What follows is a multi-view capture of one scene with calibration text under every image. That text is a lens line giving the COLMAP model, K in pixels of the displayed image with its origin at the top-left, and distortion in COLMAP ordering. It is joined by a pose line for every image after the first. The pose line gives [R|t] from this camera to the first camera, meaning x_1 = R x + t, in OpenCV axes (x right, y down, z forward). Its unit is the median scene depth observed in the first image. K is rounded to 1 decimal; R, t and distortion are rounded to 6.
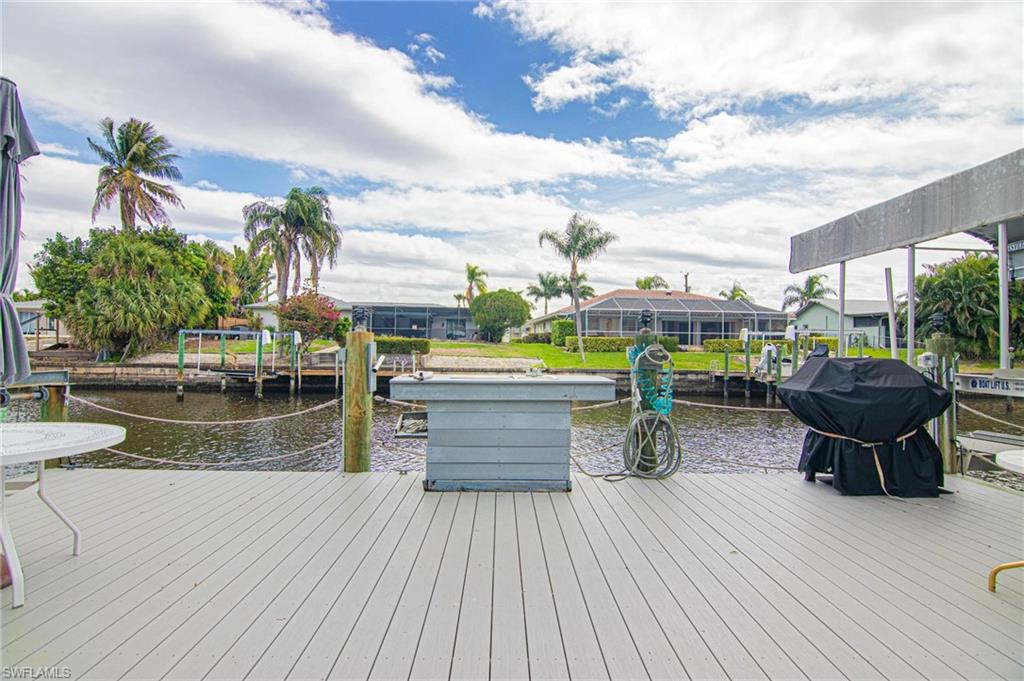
lens RADIAL K [[526.0, 0, 507.8], [0, 526.0, 344.3], [0, 0, 1]] dist [-0.002883, -0.014651]
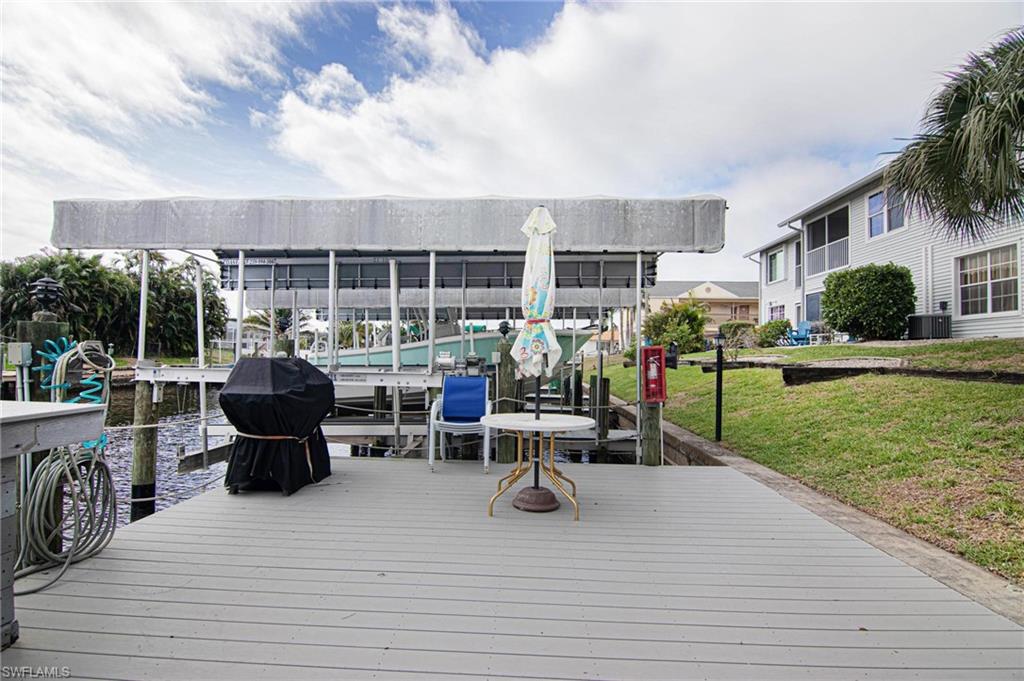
lens RADIAL K [[526.0, 0, 507.8], [0, 526.0, 344.3], [0, 0, 1]] dist [-0.002883, -0.014651]
pose [[0.055001, 0.011434, 0.998421, -0.224373], [-0.021671, 0.999713, -0.010255, 0.000544], [-0.998251, -0.021073, 0.055233, 0.352277]]
